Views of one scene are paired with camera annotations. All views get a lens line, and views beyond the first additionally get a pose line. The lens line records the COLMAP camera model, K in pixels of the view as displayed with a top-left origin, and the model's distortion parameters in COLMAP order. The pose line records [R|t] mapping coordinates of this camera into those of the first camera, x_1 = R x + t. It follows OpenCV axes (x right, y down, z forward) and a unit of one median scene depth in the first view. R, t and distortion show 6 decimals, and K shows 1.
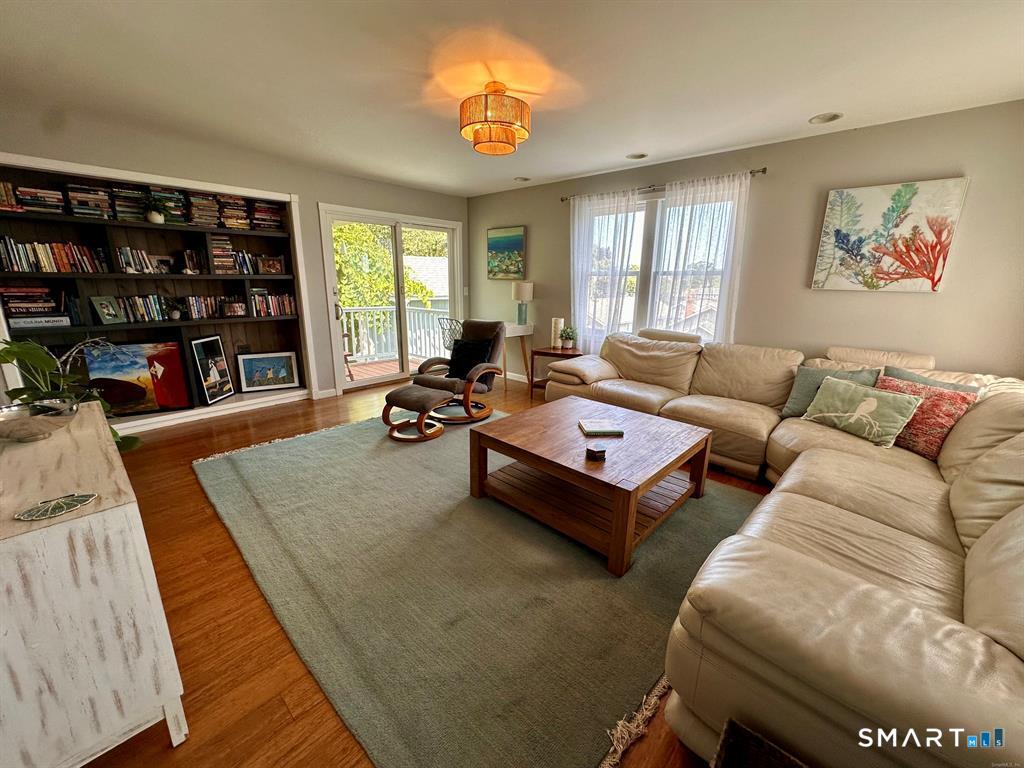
lens RADIAL K [[414.3, 0, 512.0], [0, 414.3, 384.0], [0, 0, 1]] dist [0.002197, 0.000062]
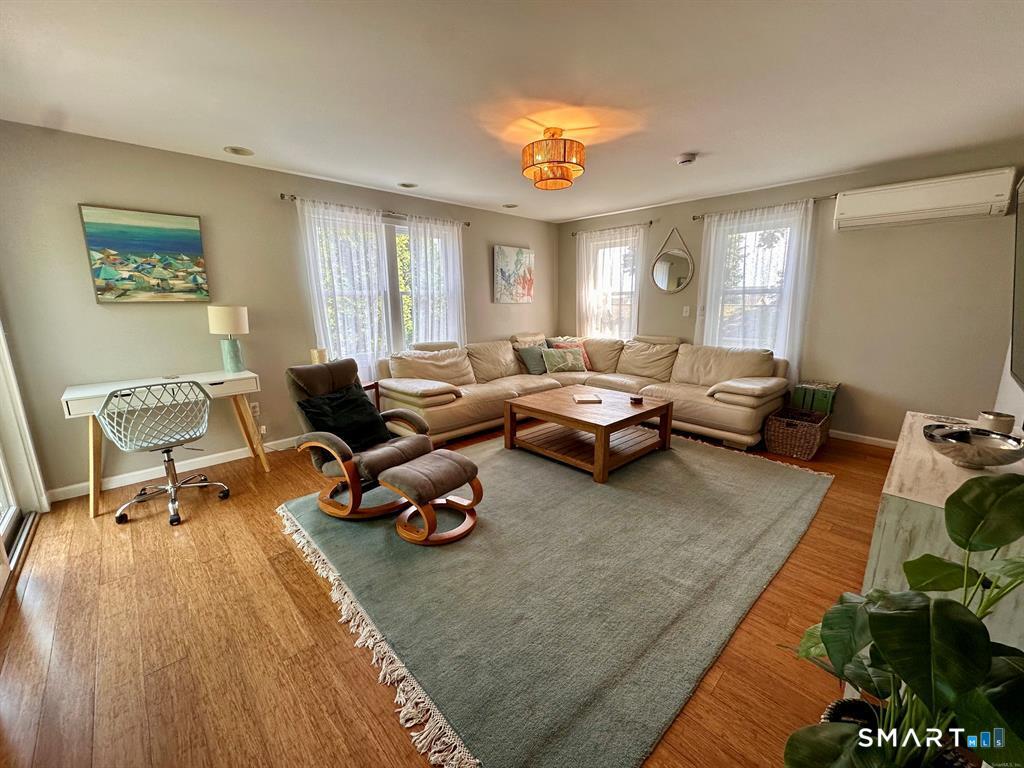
lens RADIAL K [[414.3, 0, 512.0], [0, 414.3, 384.0], [0, 0, 1]] dist [0.002197, 0.000062]
pose [[0.054304, -0.215713, 0.974946, -0.926908], [0.252191, 0.947695, 0.195636, -0.225864], [-0.966153, 0.235249, 0.105864, 0.825182]]
